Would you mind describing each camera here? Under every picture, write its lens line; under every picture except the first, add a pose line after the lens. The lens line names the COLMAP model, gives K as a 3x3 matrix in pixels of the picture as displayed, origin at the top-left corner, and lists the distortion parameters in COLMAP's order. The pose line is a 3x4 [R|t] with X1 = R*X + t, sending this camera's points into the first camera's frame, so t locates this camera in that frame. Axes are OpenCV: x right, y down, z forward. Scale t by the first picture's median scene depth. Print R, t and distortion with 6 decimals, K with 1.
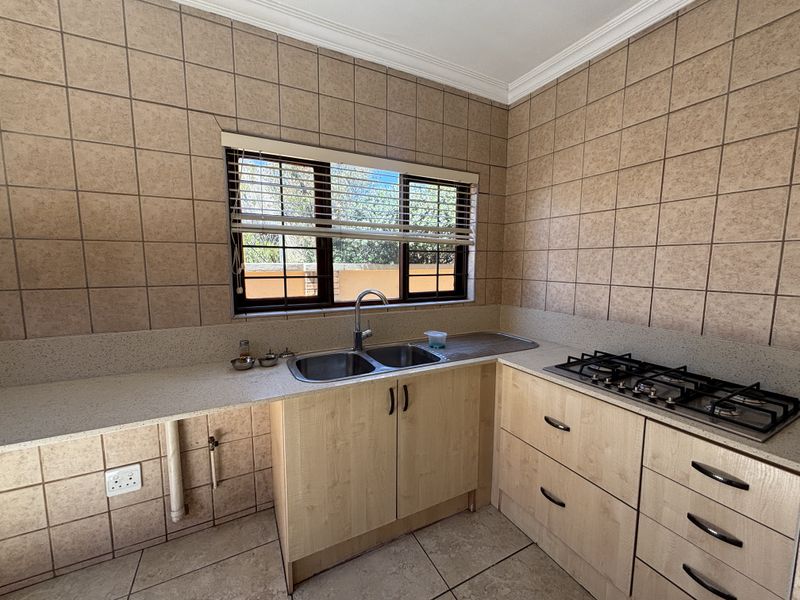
lens RADIAL K [[316.3, 0, 400.0], [0, 316.3, 300.0], [0, 0, 1]] dist [-0.000991, -0.000333]
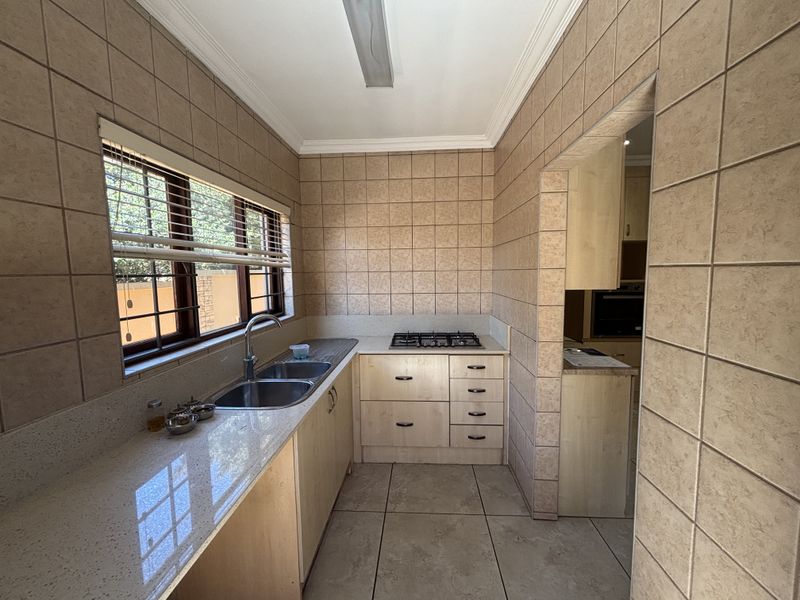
lens RADIAL K [[320.8, 0, 400.0], [0, 320.8, 300.0], [0, 0, 1]] dist [0.007997, -0.000084]
pose [[0.518843, -0.086870, 0.850444, -0.692795], [0.112965, 0.993067, 0.032521, -0.060119], [-0.847373, 0.079197, 0.525059, 0.068294]]
